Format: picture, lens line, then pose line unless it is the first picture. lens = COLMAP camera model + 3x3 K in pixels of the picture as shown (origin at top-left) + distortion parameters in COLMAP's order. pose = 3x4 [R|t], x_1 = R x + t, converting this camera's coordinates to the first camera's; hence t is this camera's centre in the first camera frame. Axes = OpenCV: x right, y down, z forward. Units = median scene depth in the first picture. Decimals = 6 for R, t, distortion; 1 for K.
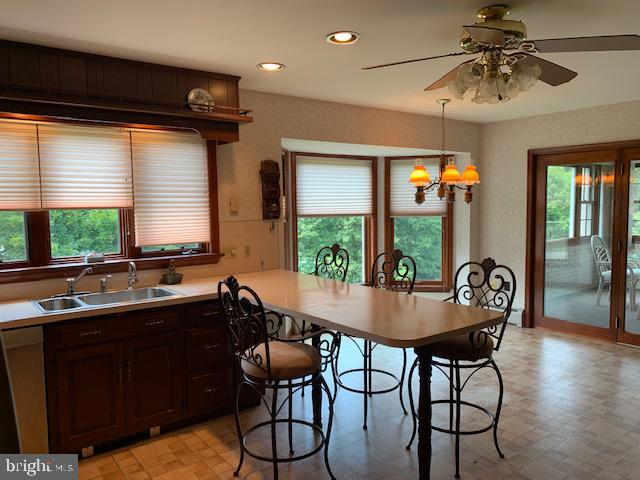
lens RADIAL K [[485.3, 0, 320.0], [0, 485.3, 240.3], [0, 0, 1]] dist [0.057680, -0.074644]
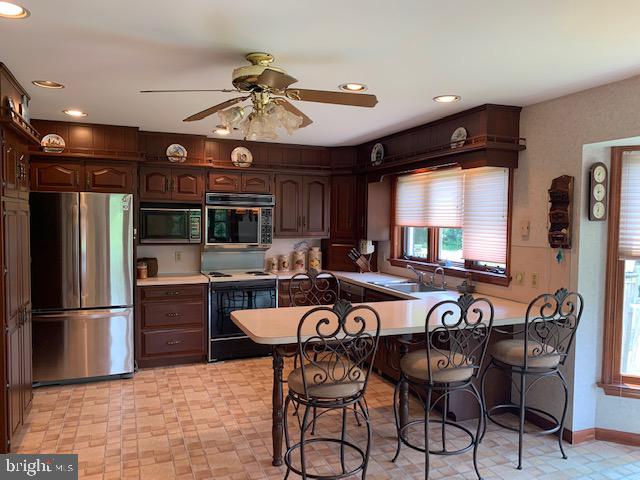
lens RADIAL K [[485.3, 0, 315.7], [0, 485.3, 244.1], [0, 0, 1]] dist [0.057680, -0.074644]
pose [[-0.263956, 0.055492, -0.962937, 0.855989], [-0.090034, 0.992567, 0.081879, -0.085259], [0.960323, 0.108310, -0.256998, 0.867585]]
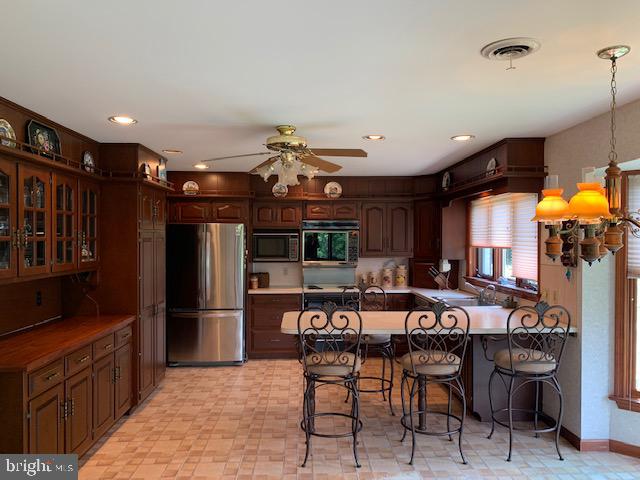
lens RADIAL K [[485.3, 0, 321.9], [0, 485.3, 240.7], [0, 0, 1]] dist [0.057680, -0.074644]
pose [[-0.572608, 0.012432, -0.819735, 0.947580], [-0.064334, 0.996120, 0.060046, -0.121362], [0.817301, 0.087120, -0.569586, 1.203039]]
